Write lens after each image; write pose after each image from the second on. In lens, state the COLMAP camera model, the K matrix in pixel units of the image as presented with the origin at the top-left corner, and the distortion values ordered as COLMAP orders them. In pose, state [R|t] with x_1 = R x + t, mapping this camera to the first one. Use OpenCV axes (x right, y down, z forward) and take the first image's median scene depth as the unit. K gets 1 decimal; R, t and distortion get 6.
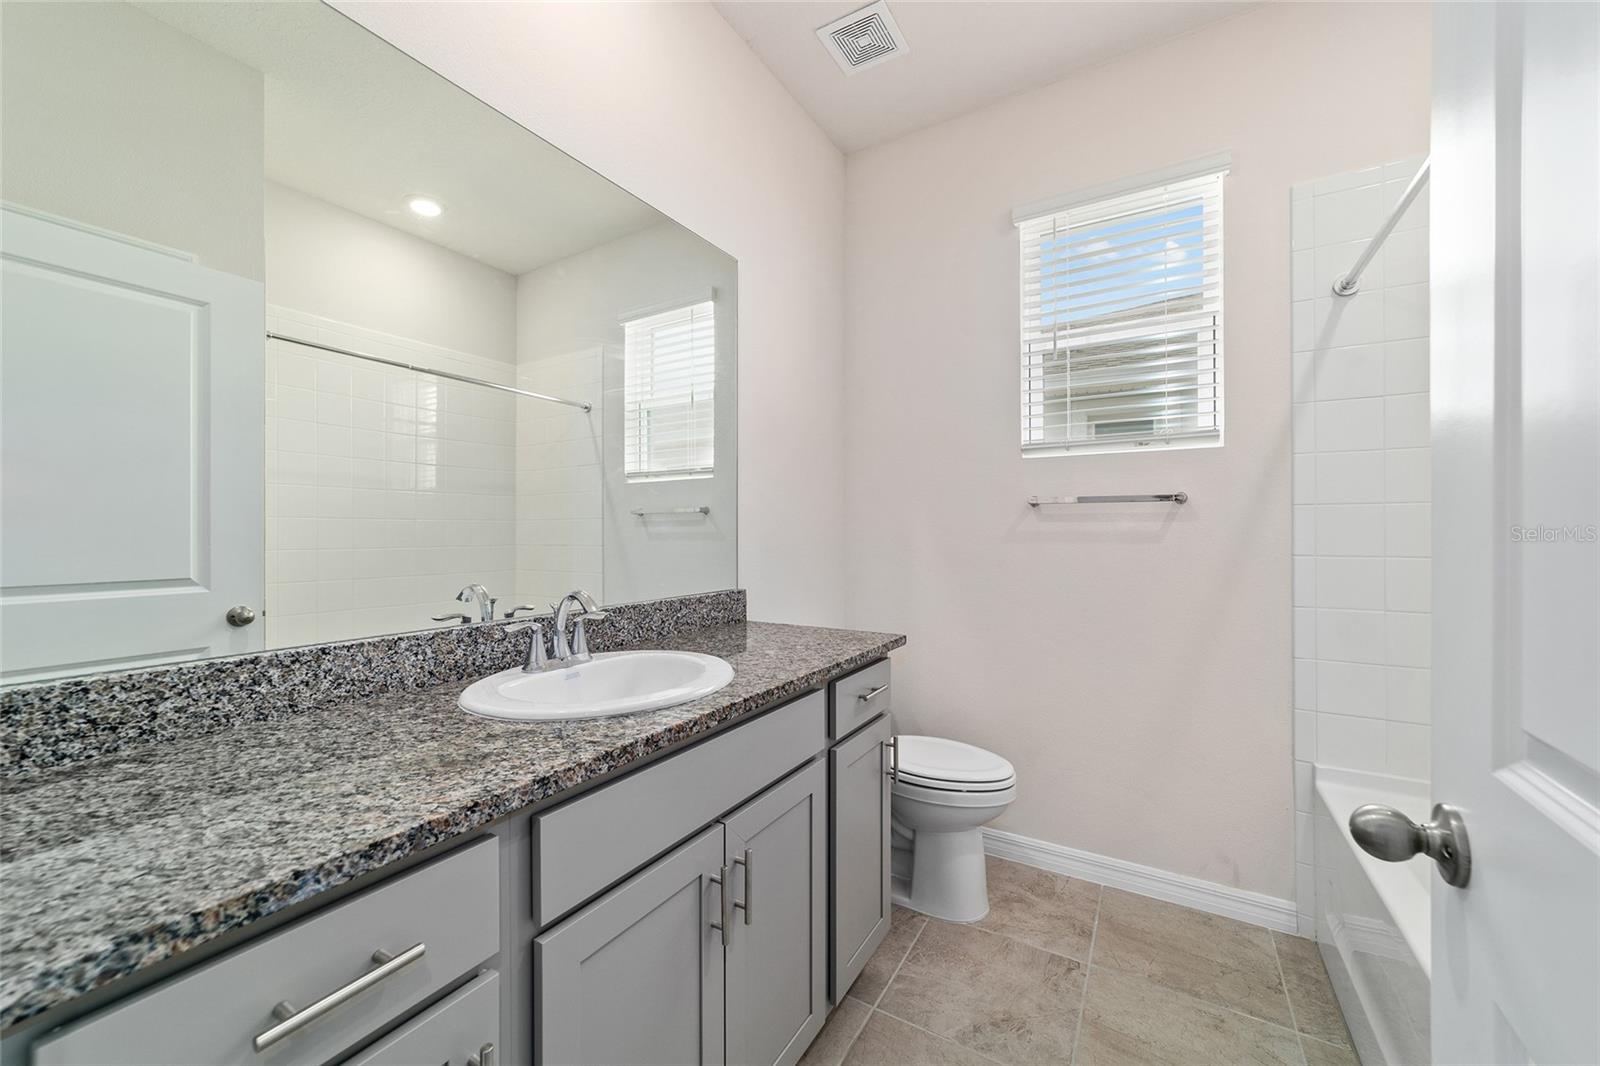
lens RADIAL K [[614.4, 0, 798.4], [0, 614.4, 529.1], [0, 0, 1]] dist [-0.015741, 0.007266]
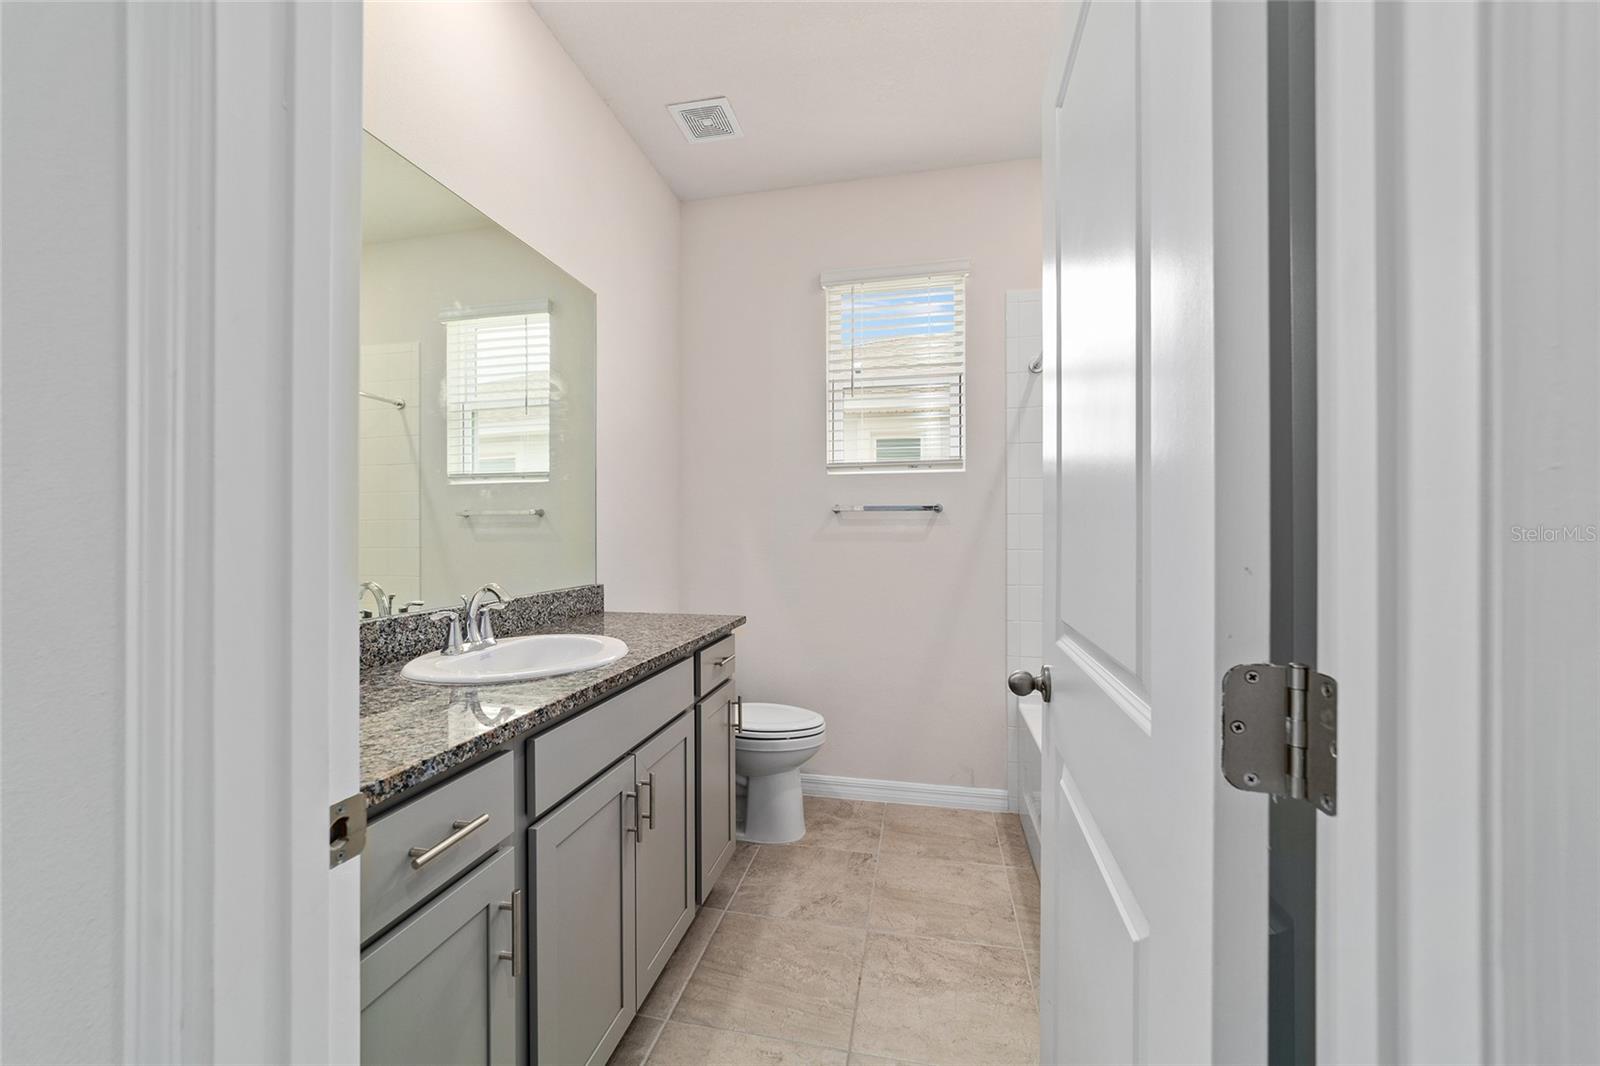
lens RADIAL K [[614.4, 0, 804.3], [0, 614.4, 531.1], [0, 0, 1]] dist [-0.015741, 0.007266]
pose [[0.942671, -0.000184, 0.333722, -0.142705], [-0.000584, 0.999997, 0.002200, -0.003523], [-0.333722, -0.002268, 0.942669, -0.242629]]
